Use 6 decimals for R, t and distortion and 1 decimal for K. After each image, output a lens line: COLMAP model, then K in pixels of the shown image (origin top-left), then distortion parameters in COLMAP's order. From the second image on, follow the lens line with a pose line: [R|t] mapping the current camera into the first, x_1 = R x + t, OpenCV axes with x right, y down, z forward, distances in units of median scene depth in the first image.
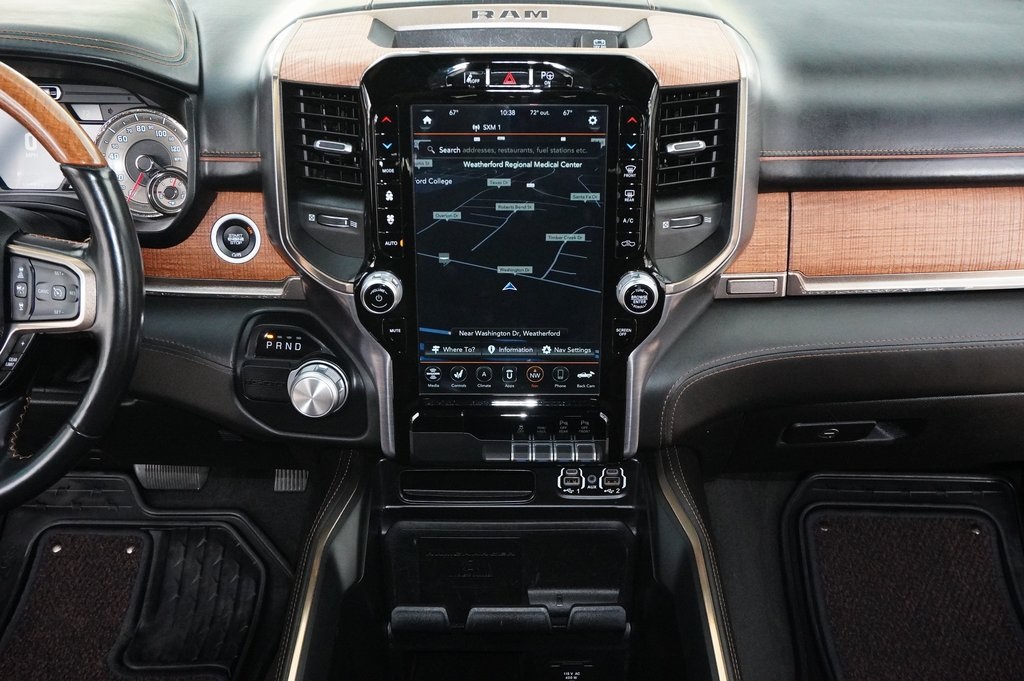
lens RADIAL K [[1066.8, 0, 512.0], [0, 1066.8, 340.5], [0, 0, 1]] dist [-0.006399, 0.006658]
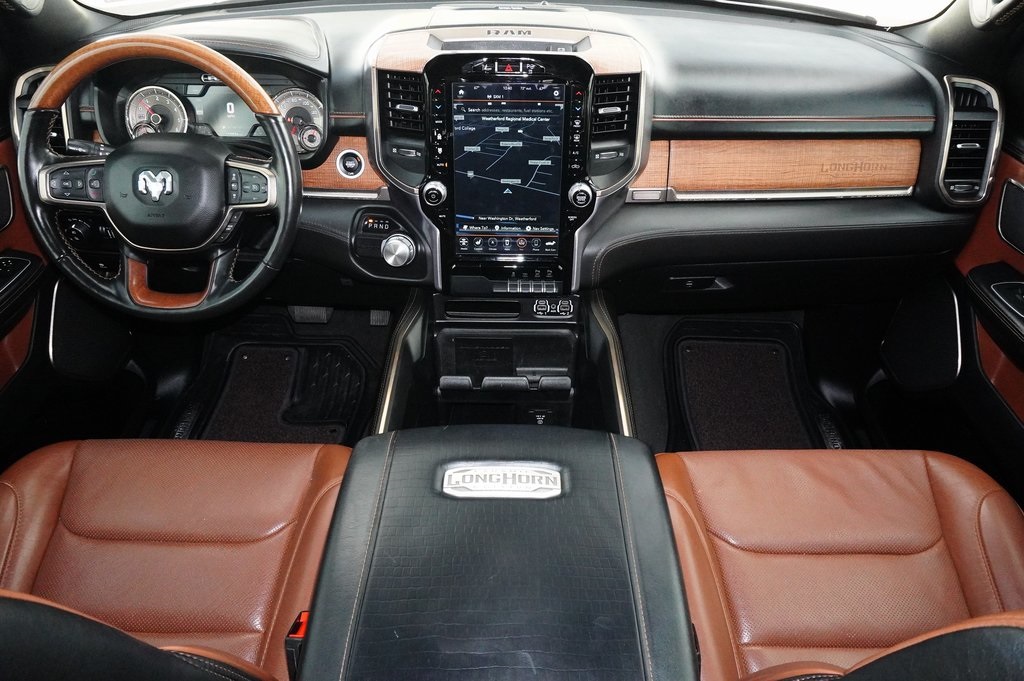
lens RADIAL K [[672.4, 0, 512.0], [0, 672.4, 340.5], [0, 0, 1]] dist [-0.039093, 0.000677]
pose [[0.999942, 0.009455, 0.005205, 0.001412], [-0.009954, 0.994313, 0.106033, 0.074748], [-0.004172, -0.106078, 0.994349, -0.120916]]
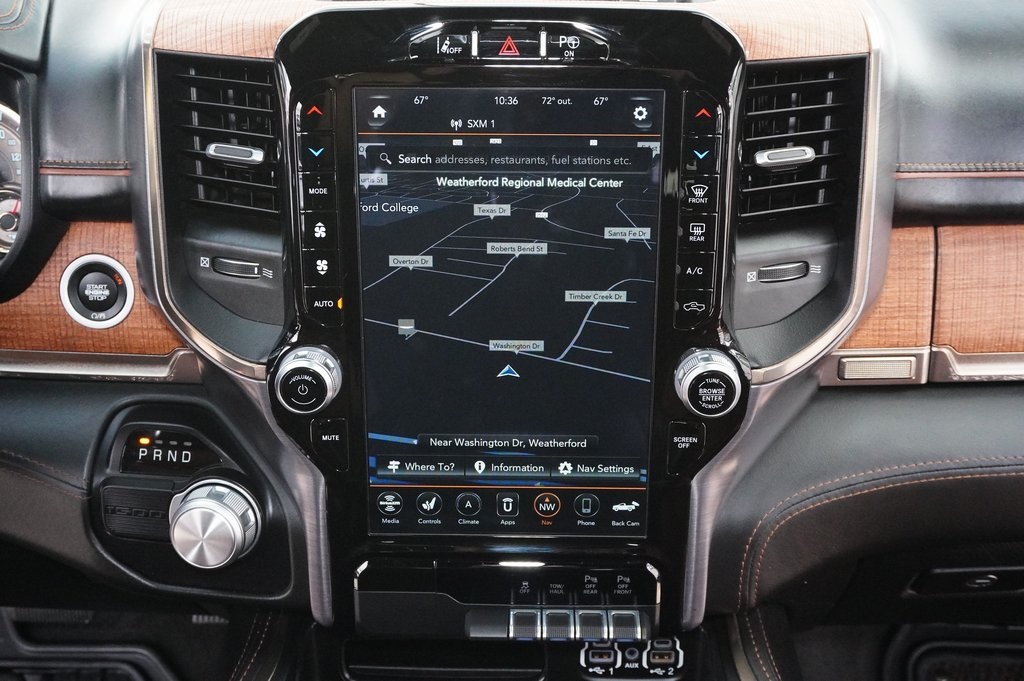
lens RADIAL K [[1167.3, 0, 512.0], [0, 1167.3, 340.5], [0, 0, 1]] dist [0.006543, -0.005220]
pose [[0.999921, 0.006458, -0.010751, 0.007275], [-0.006787, 0.999500, -0.030871, -0.046241], [0.010547, 0.030941, 0.999466, 0.288486]]
